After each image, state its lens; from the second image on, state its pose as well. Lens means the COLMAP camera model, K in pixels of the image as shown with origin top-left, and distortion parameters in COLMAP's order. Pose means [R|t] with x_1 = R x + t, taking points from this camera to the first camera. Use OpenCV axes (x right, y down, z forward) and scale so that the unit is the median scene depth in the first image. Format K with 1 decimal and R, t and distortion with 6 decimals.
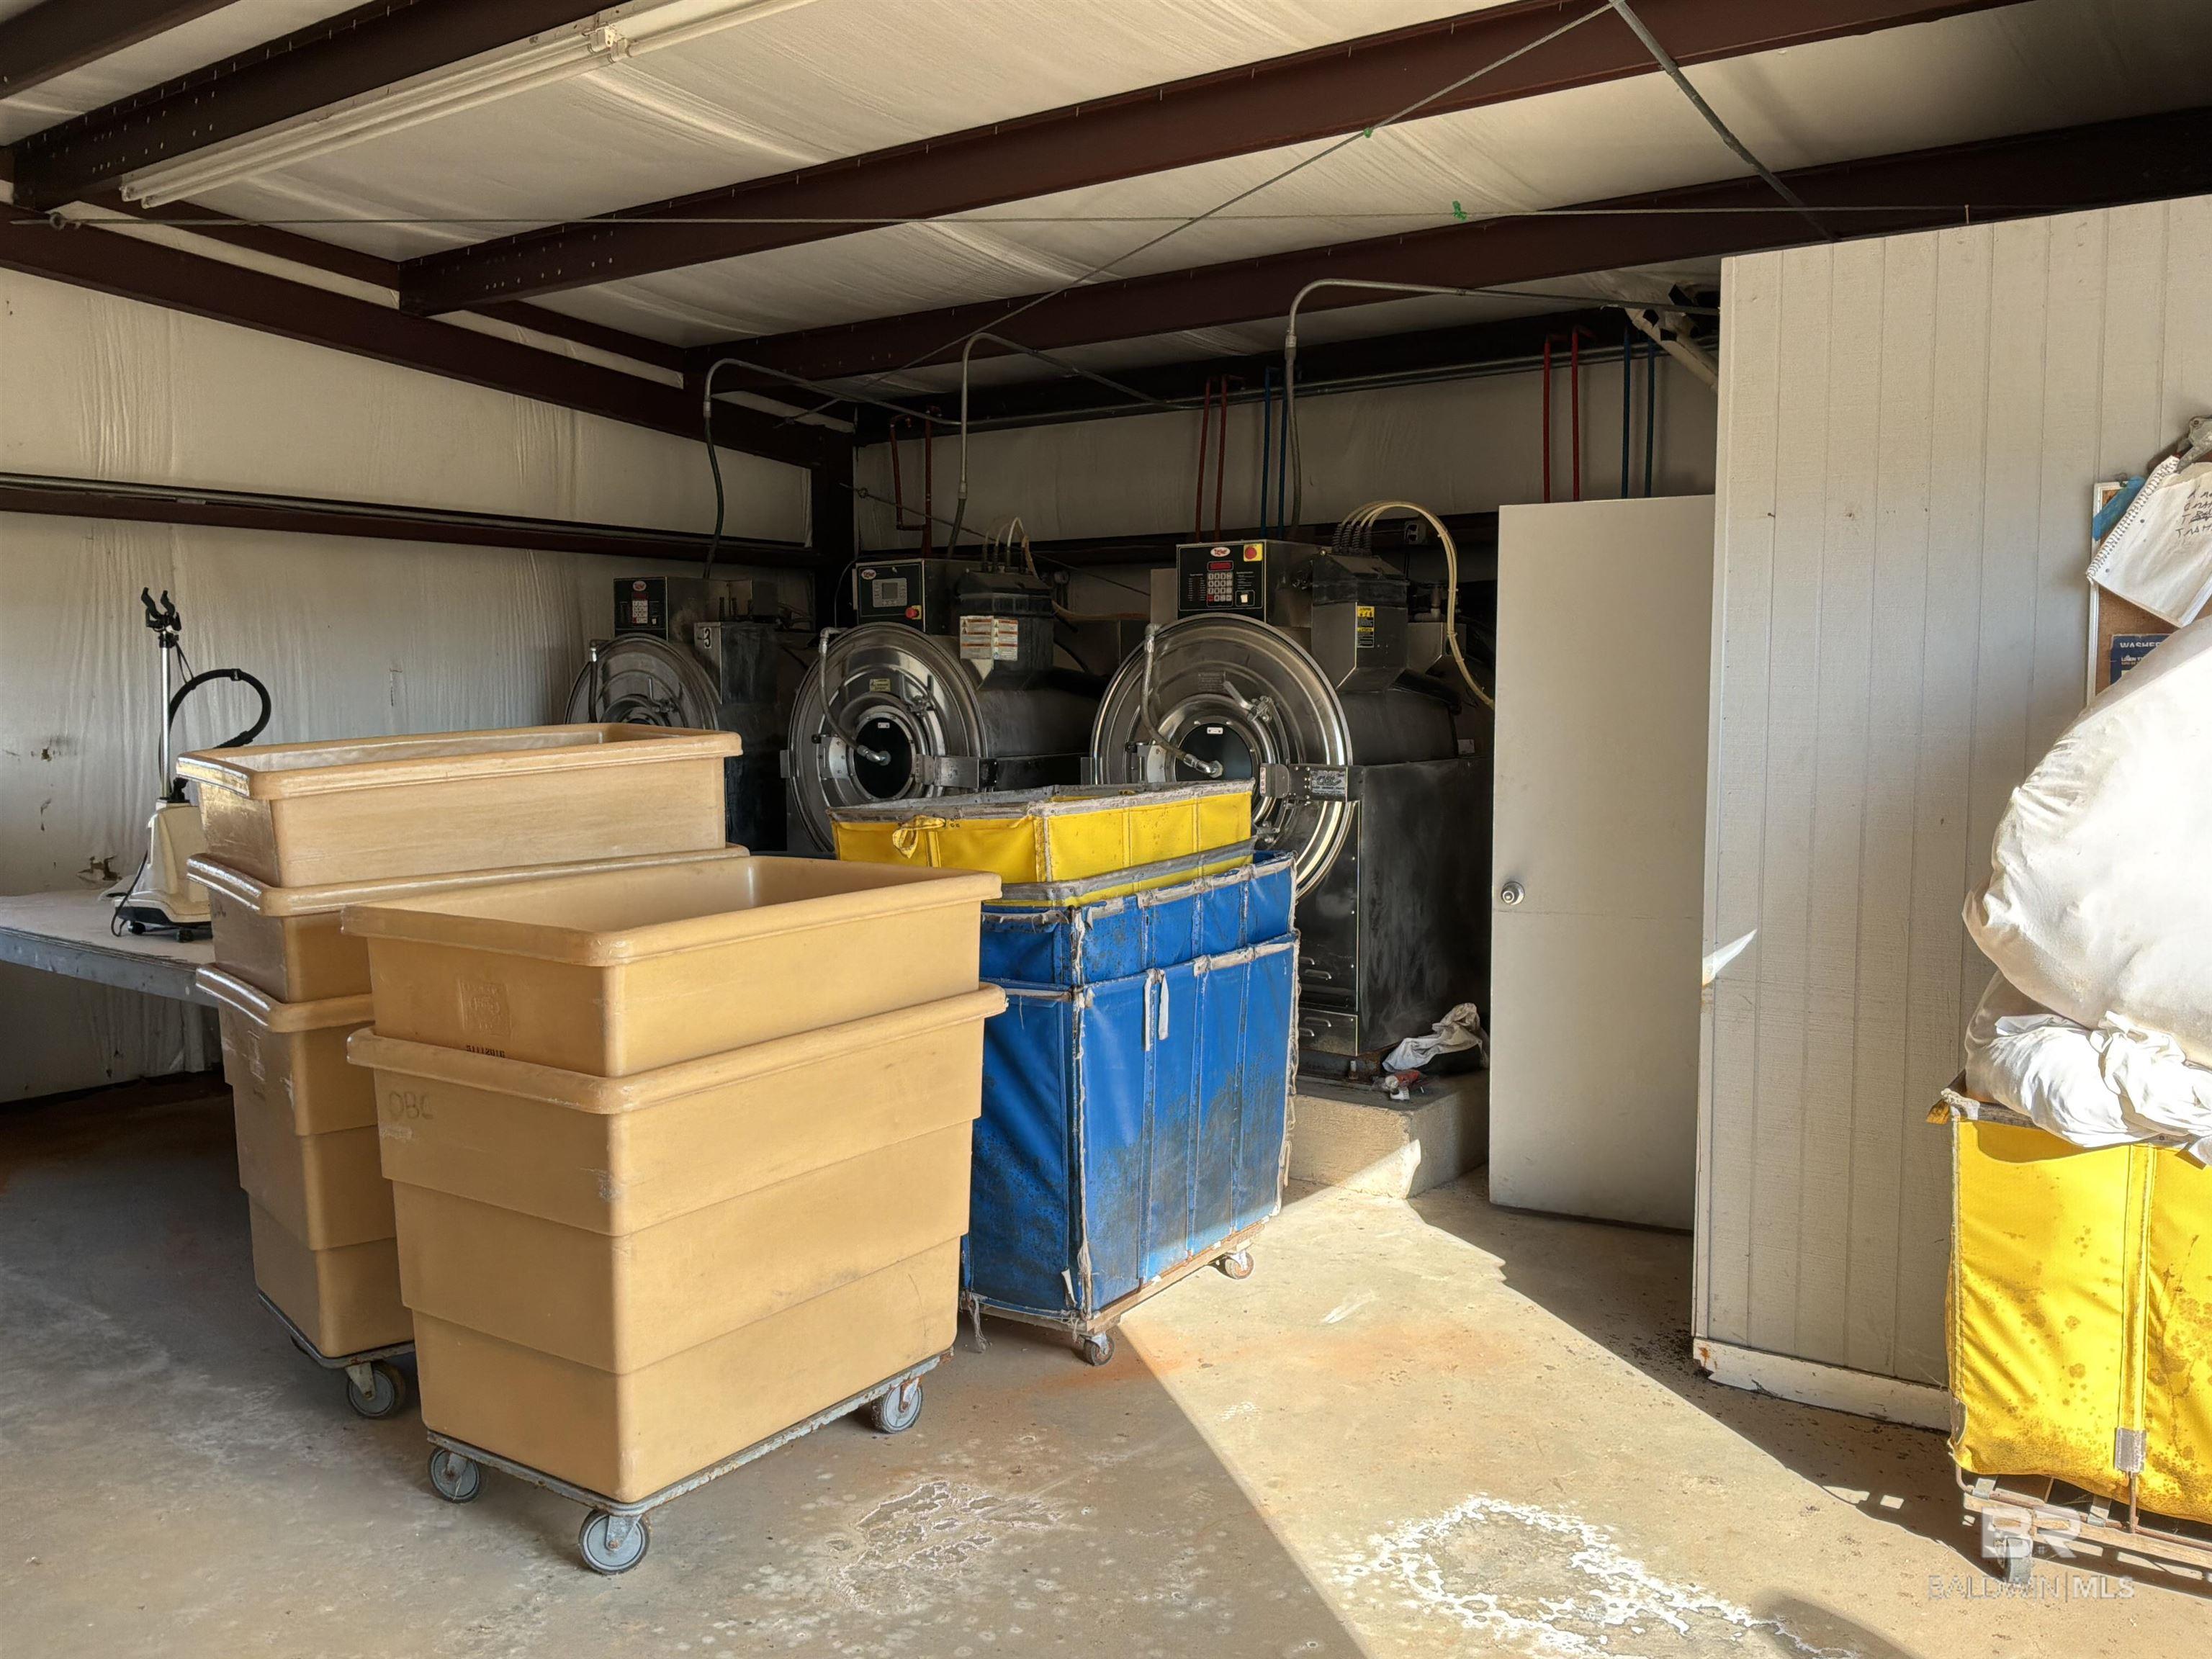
lens RADIAL K [[1822.6, 0, 1106.5], [0, 1822.6, 826.0], [0, 0, 1]] dist [0.067156, -0.120184]
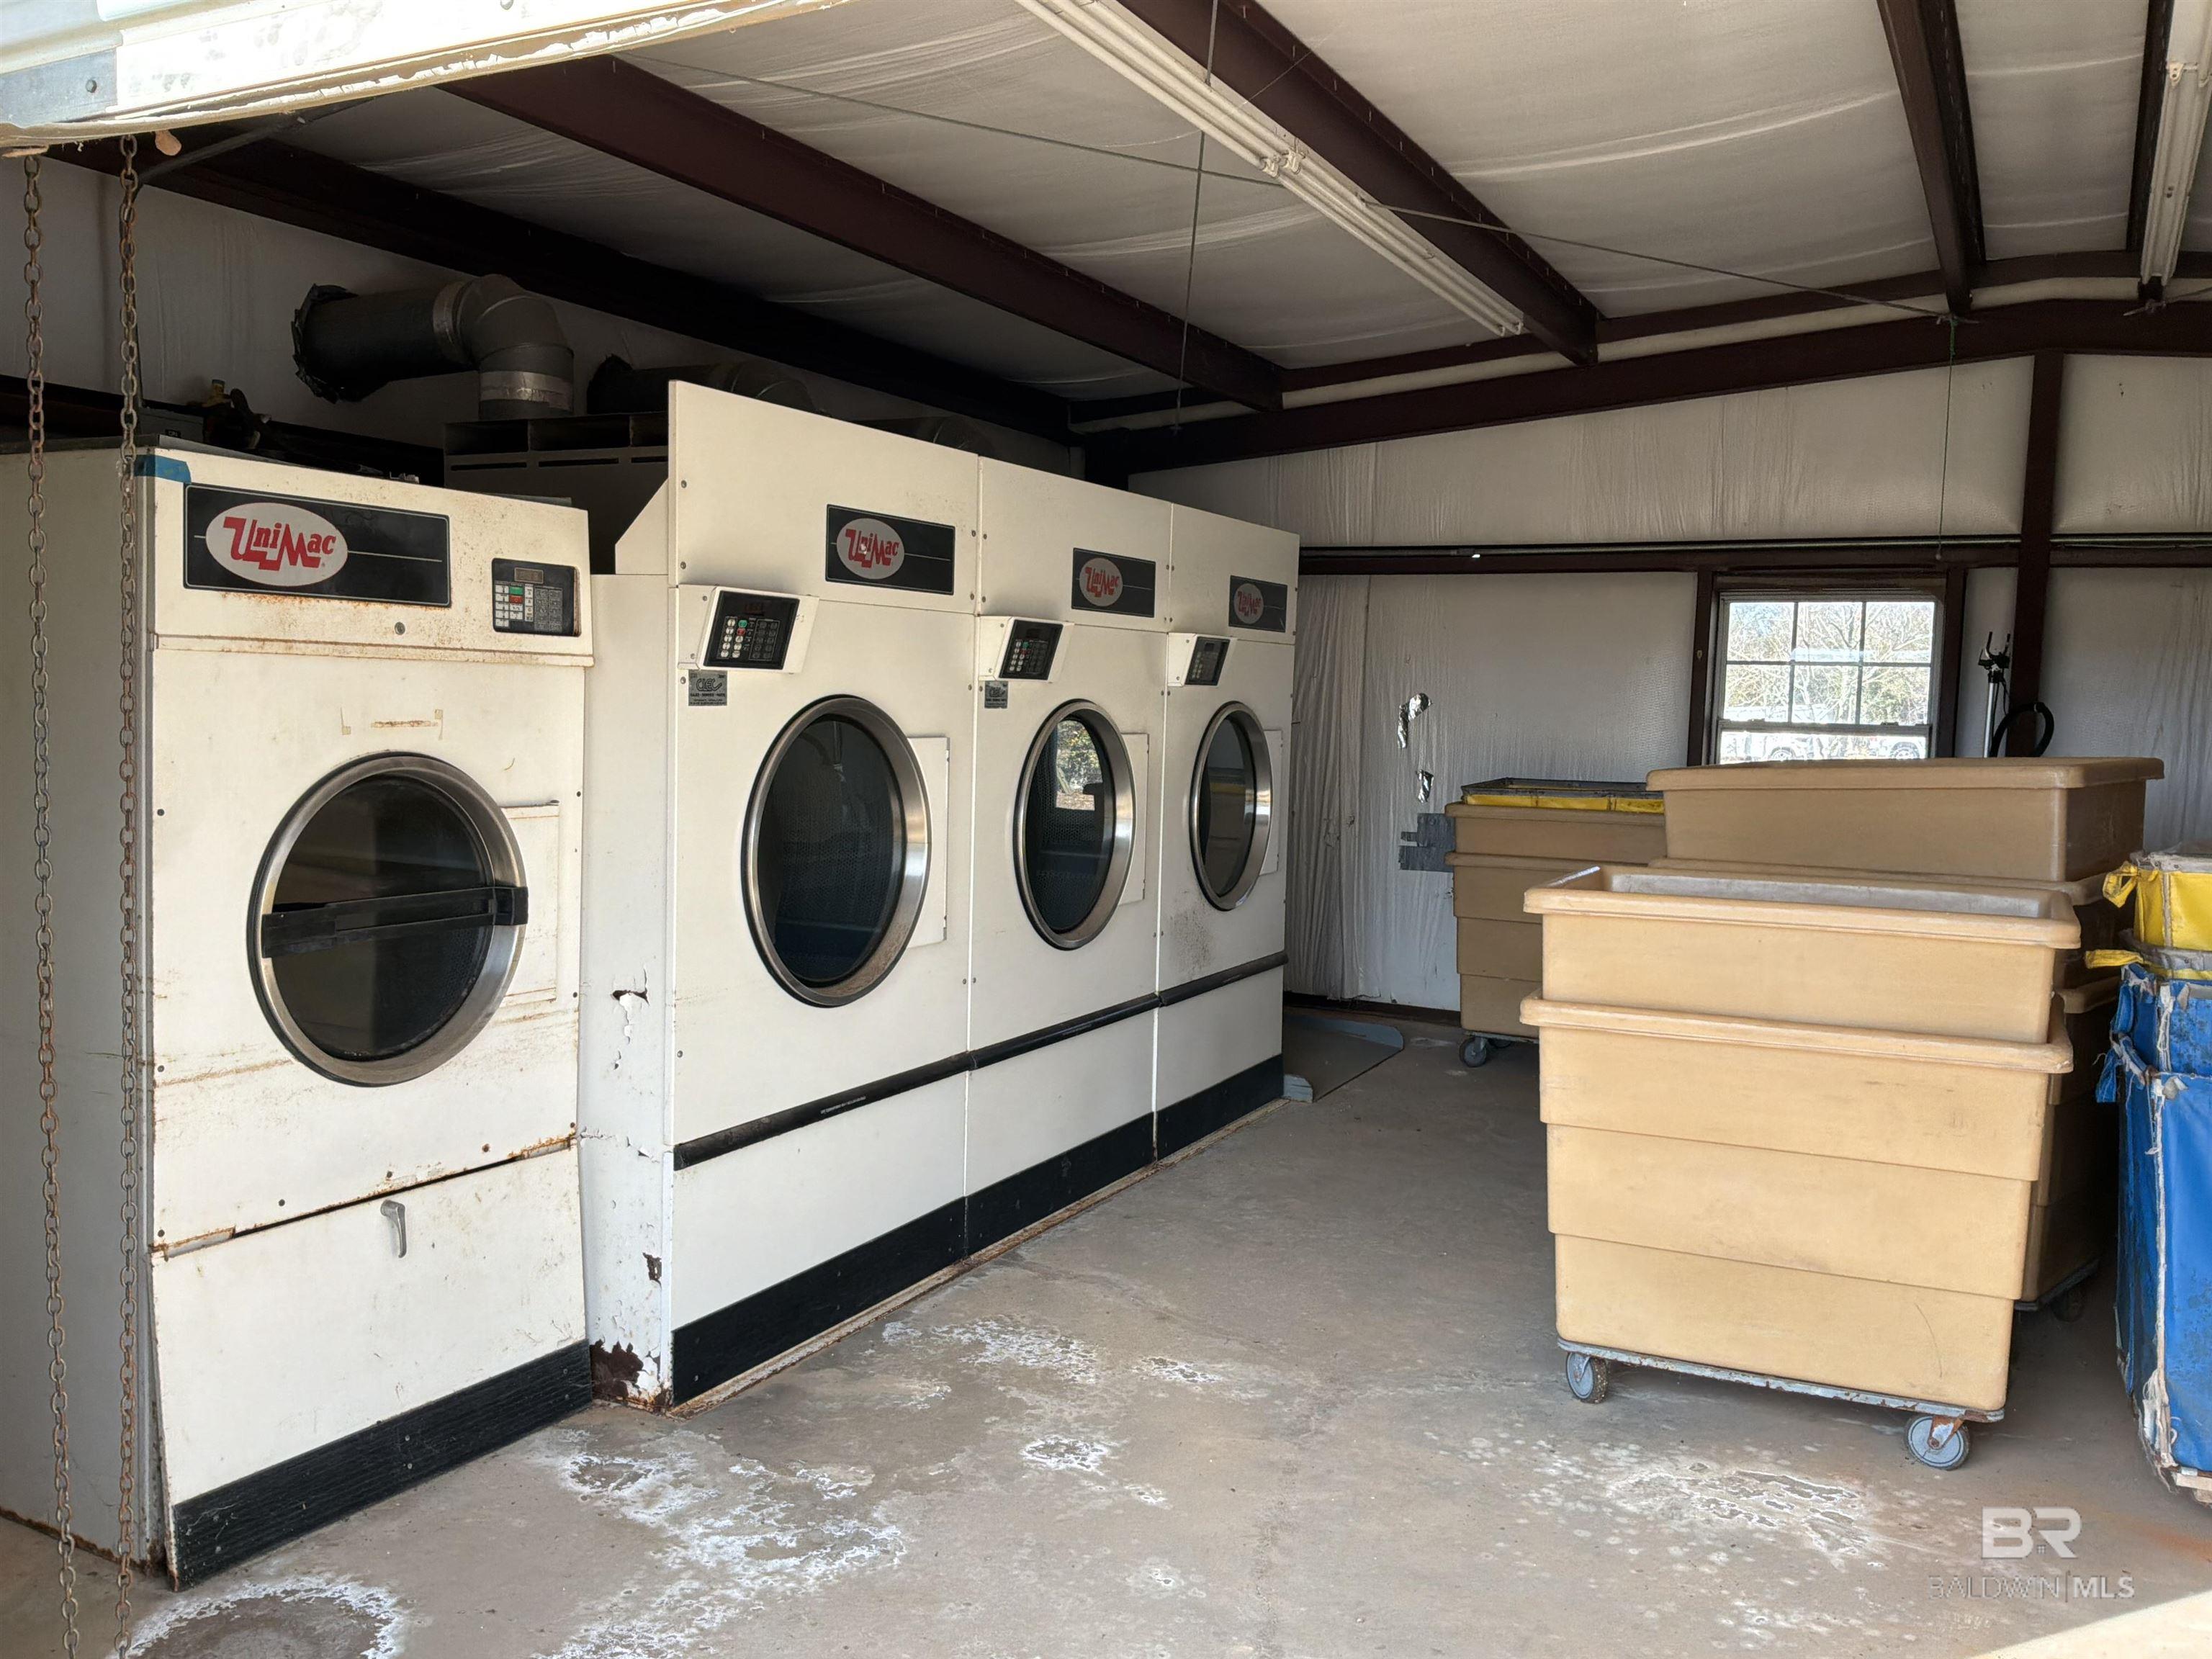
lens RADIAL K [[1822.6, 0, 1107.5], [0, 1822.6, 826.1], [0, 0, 1]] dist [0.067156, -0.120184]
pose [[0.149775, 0.074583, -0.985903, 0.901062], [-0.102973, 0.992905, 0.059469, -0.031727], [0.983343, 0.092614, 0.156392, 0.434000]]
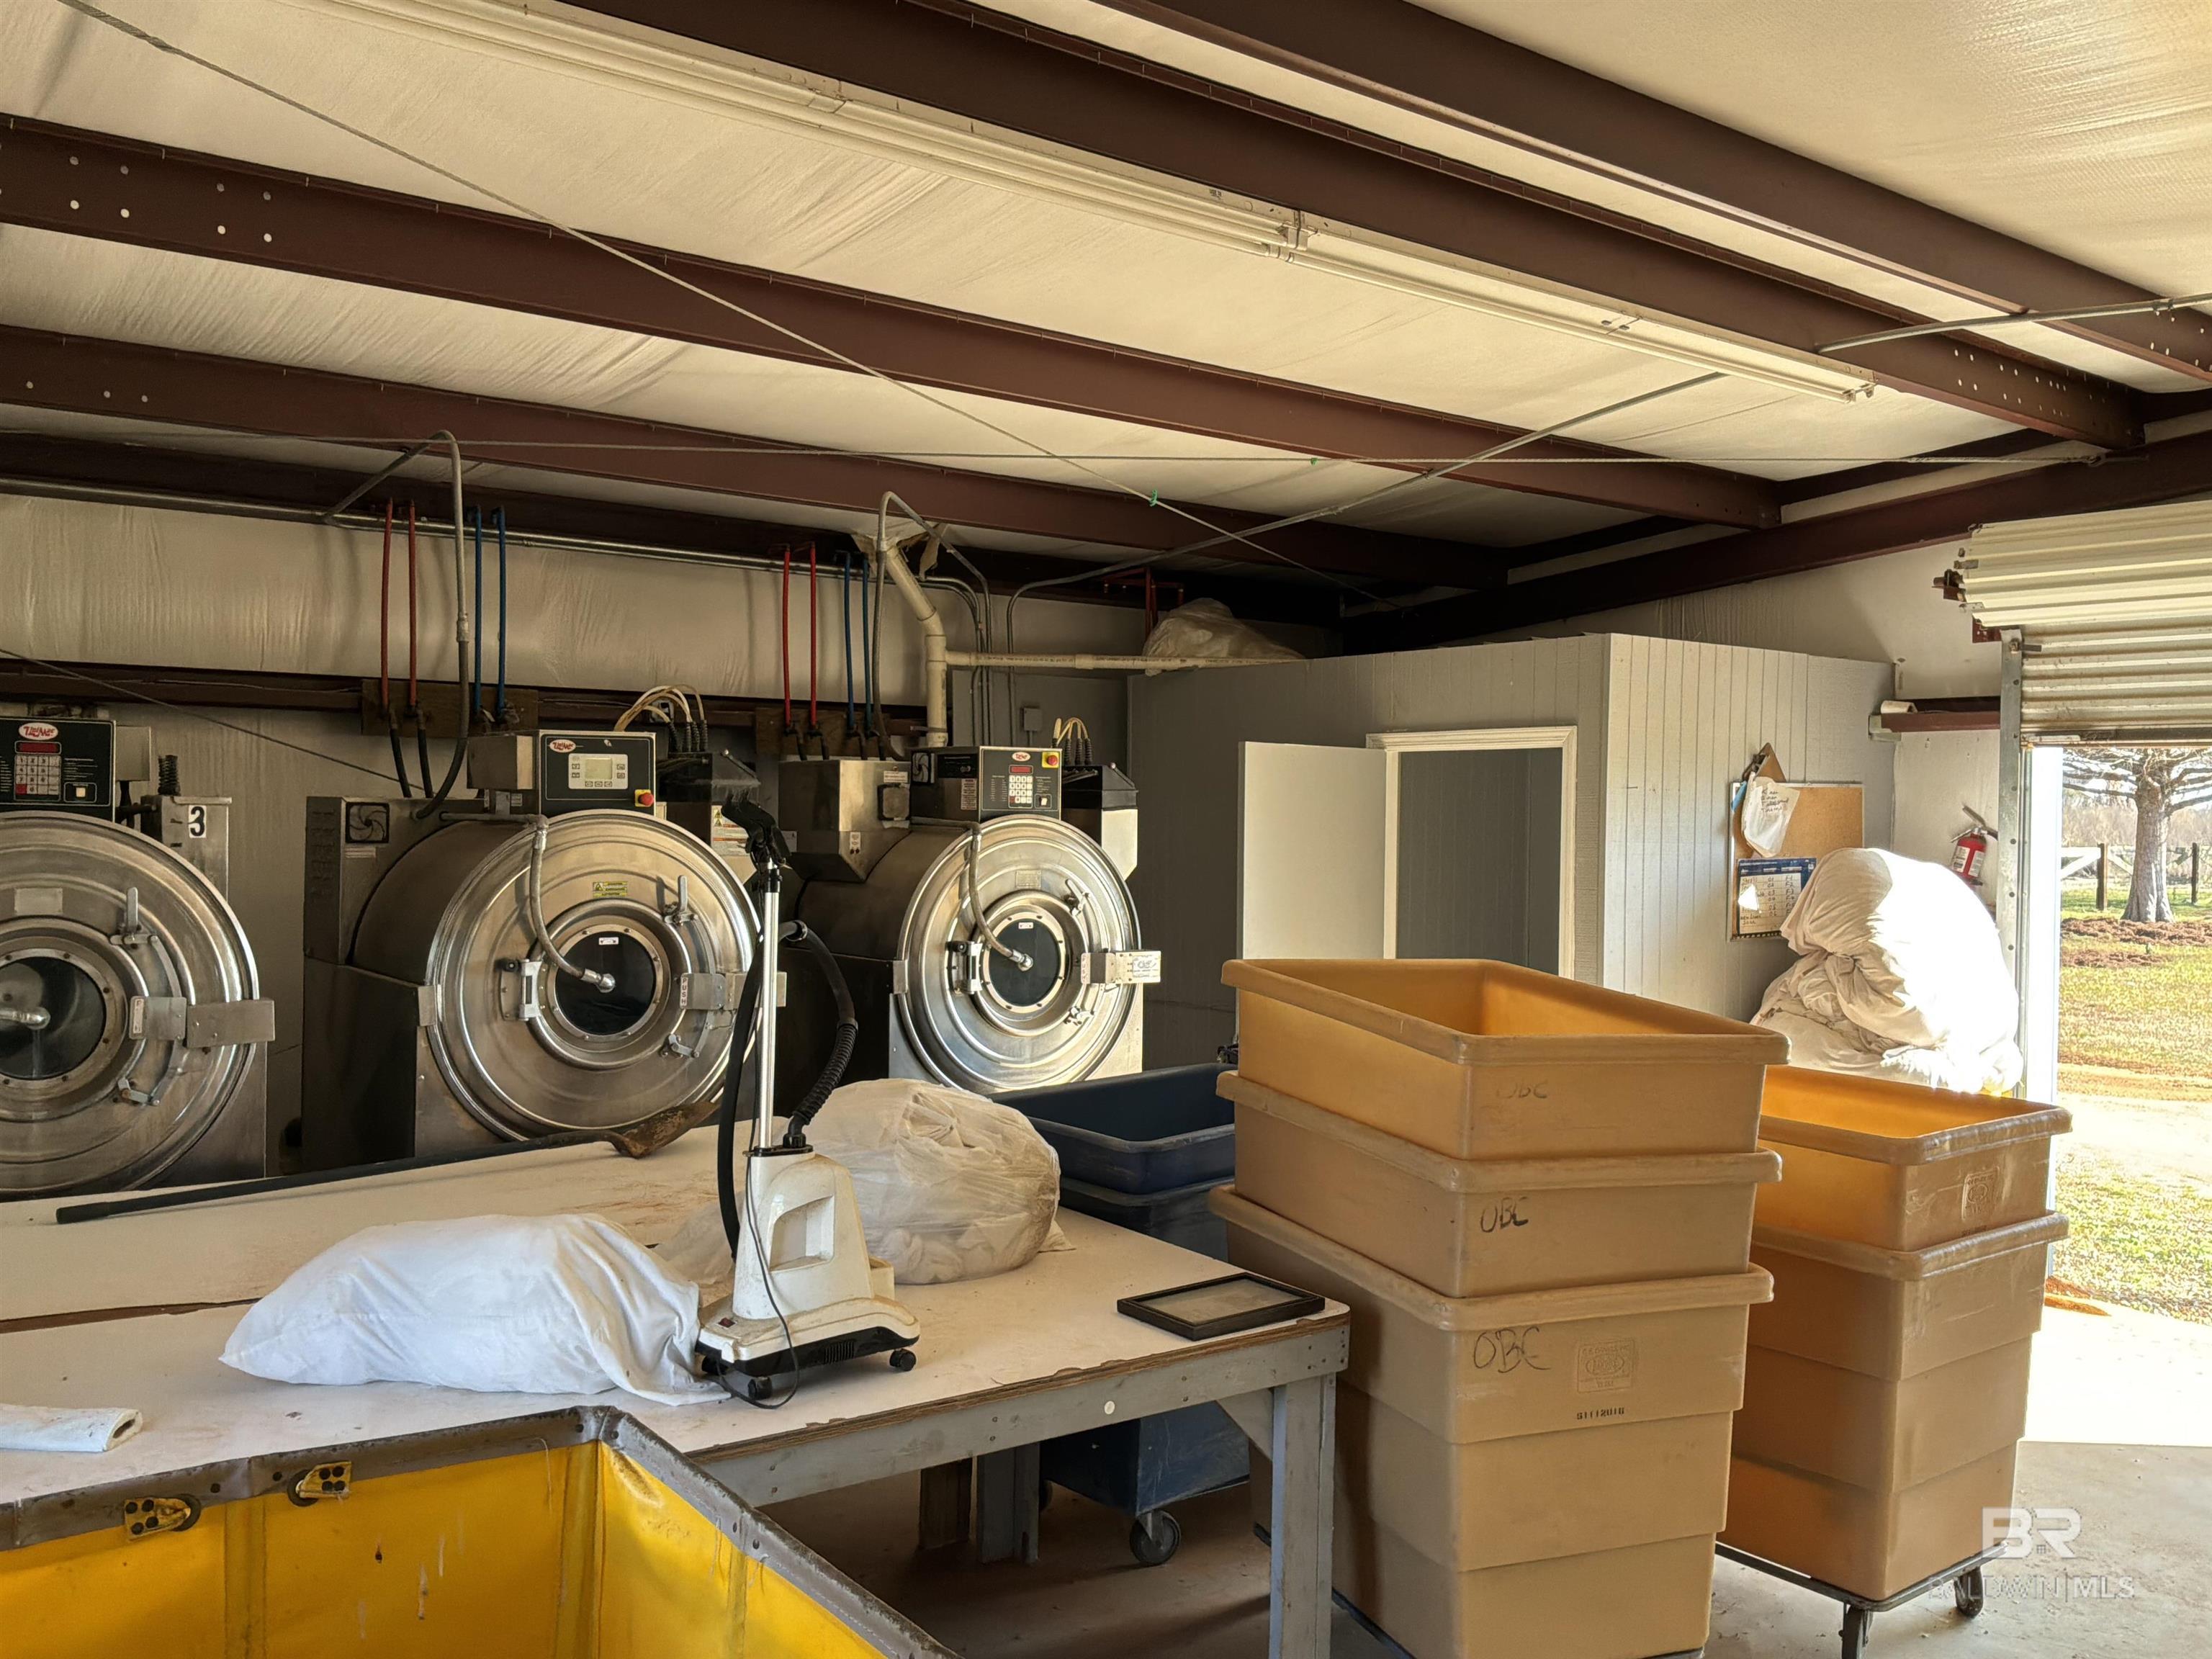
lens RADIAL K [[1822.6, 0, 1105.6], [0, 1822.6, 836.6], [0, 0, 1]] dist [0.067156, -0.120184]
pose [[0.291431, -0.007922, 0.956559, -0.887122], [0.059028, 0.998209, -0.009717, -0.085871], [-0.954769, 0.059295, 0.291377, 0.614243]]
